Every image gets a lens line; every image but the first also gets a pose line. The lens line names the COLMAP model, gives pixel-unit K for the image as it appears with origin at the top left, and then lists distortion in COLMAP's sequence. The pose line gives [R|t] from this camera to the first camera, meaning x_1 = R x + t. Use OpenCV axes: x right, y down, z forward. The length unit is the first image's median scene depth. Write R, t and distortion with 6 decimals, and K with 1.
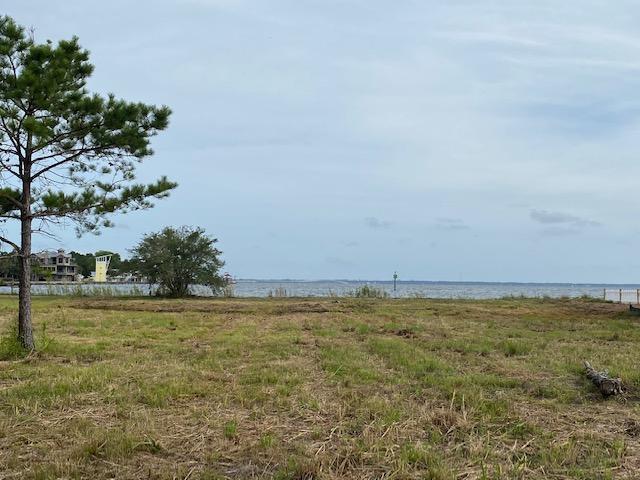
lens RADIAL K [[775.5, 0, 320.0], [0, 775.5, 240.0], [0, 0, 1]] dist [0.094641, -0.016793]
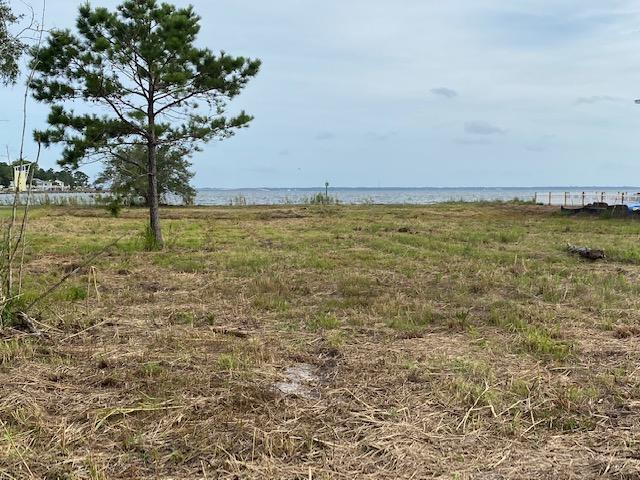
lens RADIAL K [[775.5, 0, 320.0], [0, 775.5, 240.0], [0, 0, 1]] dist [0.094641, -0.016793]
pose [[0.994038, -0.019097, 0.107347, -0.085238], [0.006197, 0.992846, 0.119244, -0.008745], [-0.108856, -0.117868, 0.987045, -0.121735]]
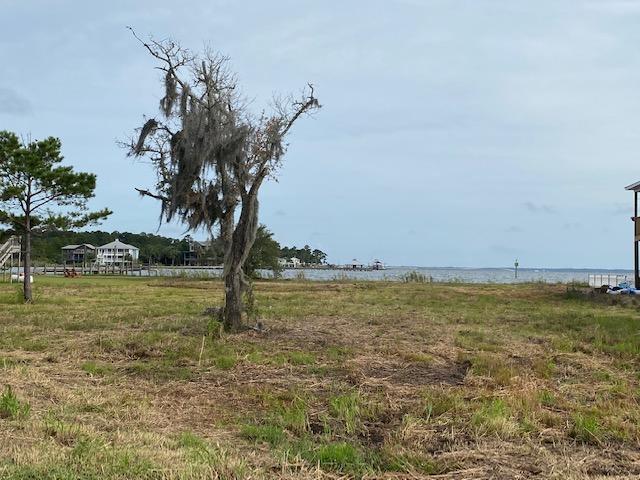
lens RADIAL K [[788.6, 0, 318.4], [0, 788.6, 250.3], [0, 0, 1]] dist [0.164307, -0.014128]
pose [[0.978800, 0.000035, -0.204819, 0.260257], [0.006279, 0.999525, 0.030179, -0.014071], [0.204723, -0.030825, 0.978334, -0.280330]]
